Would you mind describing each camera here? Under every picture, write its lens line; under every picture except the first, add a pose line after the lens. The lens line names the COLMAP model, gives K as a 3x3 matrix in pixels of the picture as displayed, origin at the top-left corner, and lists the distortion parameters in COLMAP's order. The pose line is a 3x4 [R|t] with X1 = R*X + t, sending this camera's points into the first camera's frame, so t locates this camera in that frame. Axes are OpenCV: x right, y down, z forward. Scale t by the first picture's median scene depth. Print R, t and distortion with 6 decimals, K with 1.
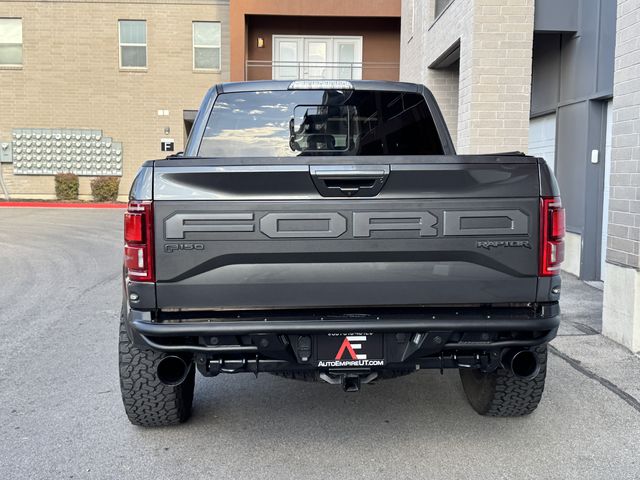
lens RADIAL K [[769.9, 0, 320.0], [0, 769.9, 240.0], [0, 0, 1]] dist [0.206331, -0.491349]
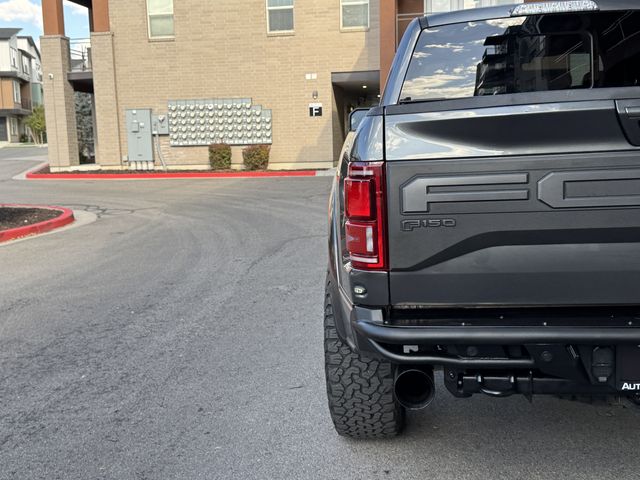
lens RADIAL K [[769.2, 0, 309.4], [0, 769.2, 244.4], [0, 0, 1]] dist [0.201741, -0.478383]
pose [[0.981475, -0.012050, -0.191210, -0.115340], [0.021846, 0.998550, 0.049207, -0.007541], [0.190340, -0.052472, 0.980315, 0.206303]]
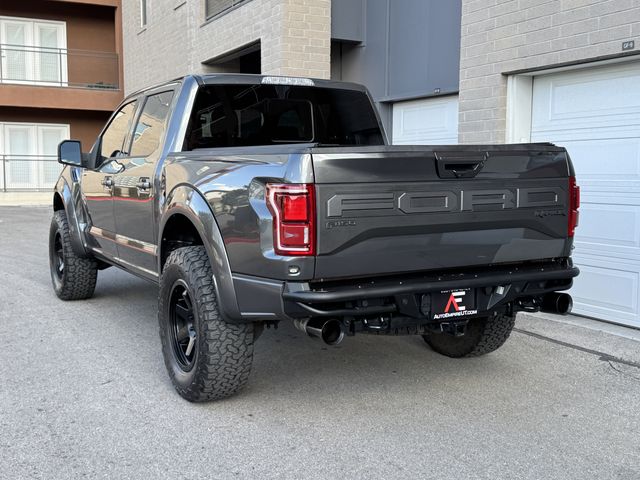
lens RADIAL K [[769.9, 0, 320.0], [0, 769.9, 240.0], [0, 0, 1]] dist [0.206331, -0.491349]
pose [[0.899995, -0.043925, 0.433681, -0.552257], [0.040516, 0.999032, 0.017105, 0.009765], [-0.434012, 0.002176, 0.900904, -0.011879]]
